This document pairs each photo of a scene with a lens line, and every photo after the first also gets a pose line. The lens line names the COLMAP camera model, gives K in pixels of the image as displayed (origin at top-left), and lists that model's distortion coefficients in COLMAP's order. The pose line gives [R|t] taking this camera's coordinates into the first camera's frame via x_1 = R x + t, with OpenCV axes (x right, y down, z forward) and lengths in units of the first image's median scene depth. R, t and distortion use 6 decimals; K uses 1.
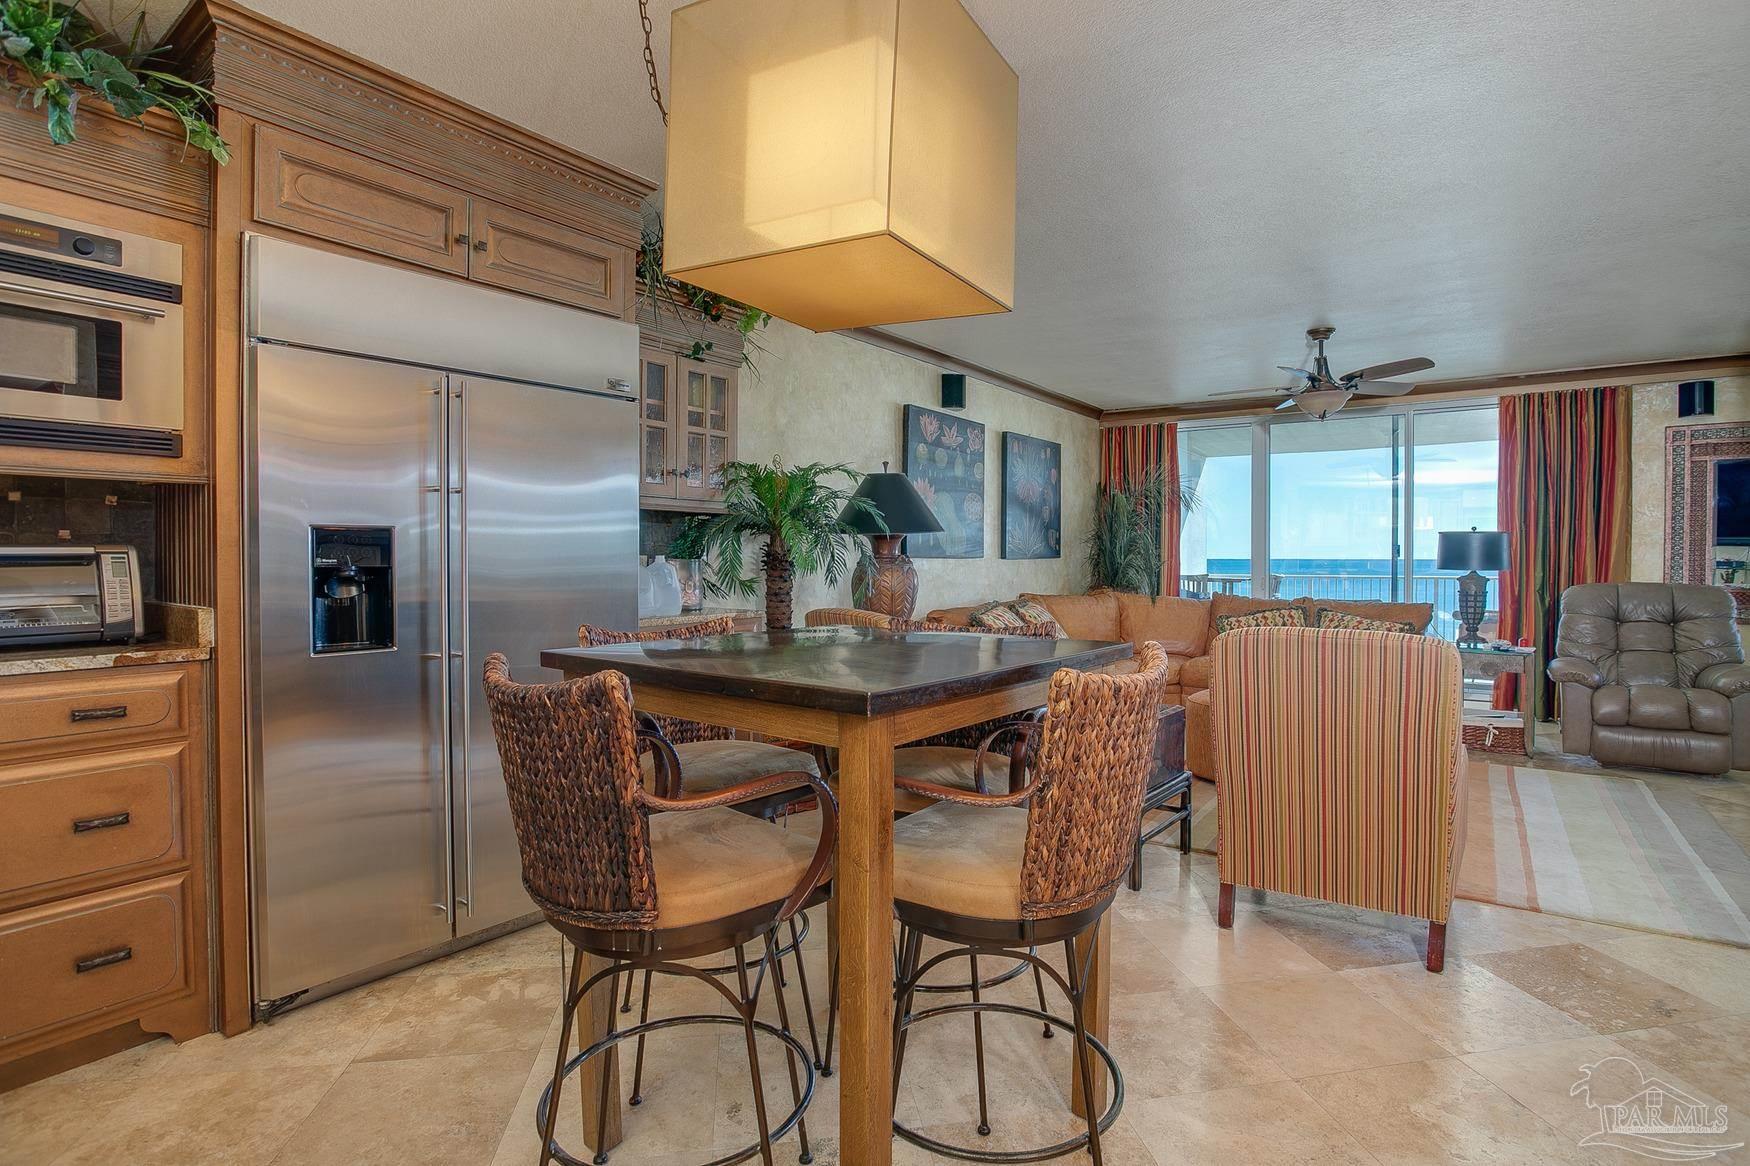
lens RADIAL K [[854.9, 0, 900.3], [0, 854.9, 569.1], [0, 0, 1]] dist [-0.066557, 0.025822]
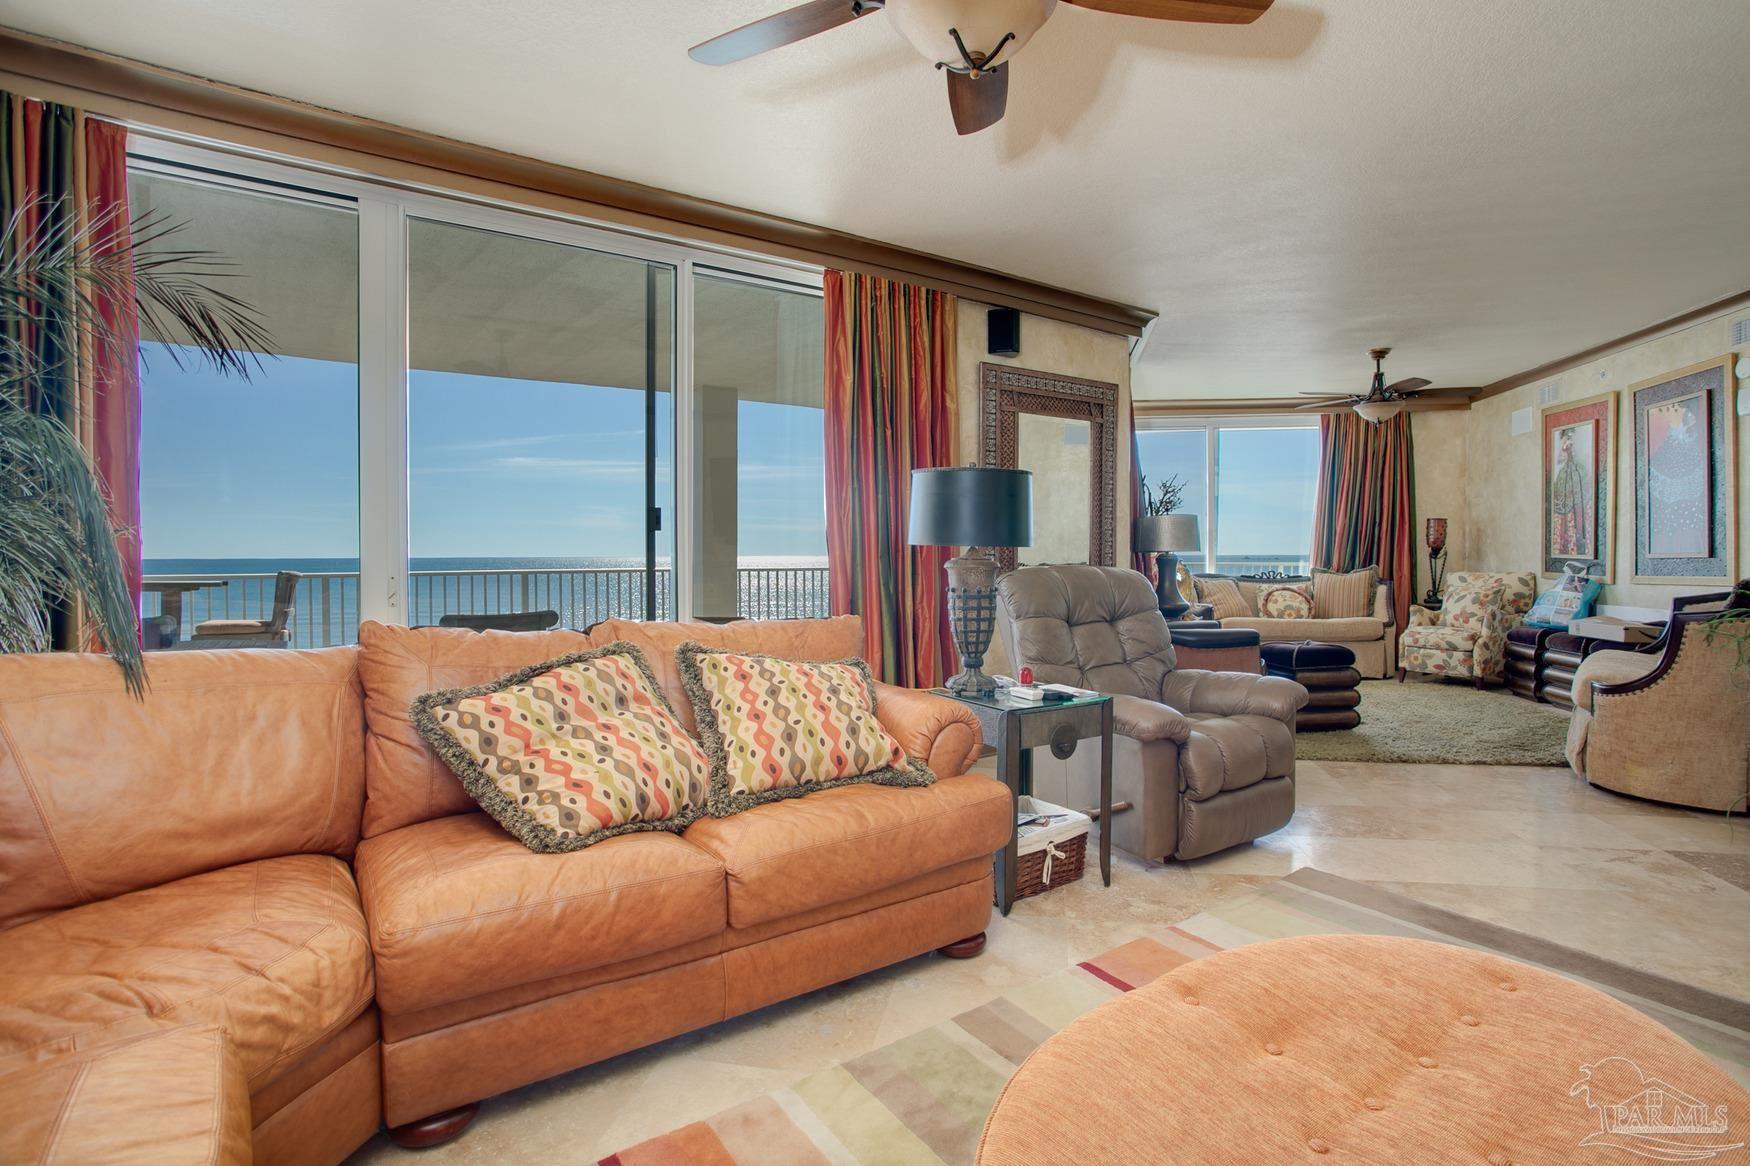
lens RADIAL K [[854.9, 0, 900.3], [0, 854.9, 569.1], [0, 0, 1]] dist [-0.066557, 0.025822]
pose [[0.336293, -0.017839, 0.941589, 0.162711], [0.015840, 0.999786, 0.013284, 0.005900], [-0.941624, 0.010447, 0.336503, 0.801257]]
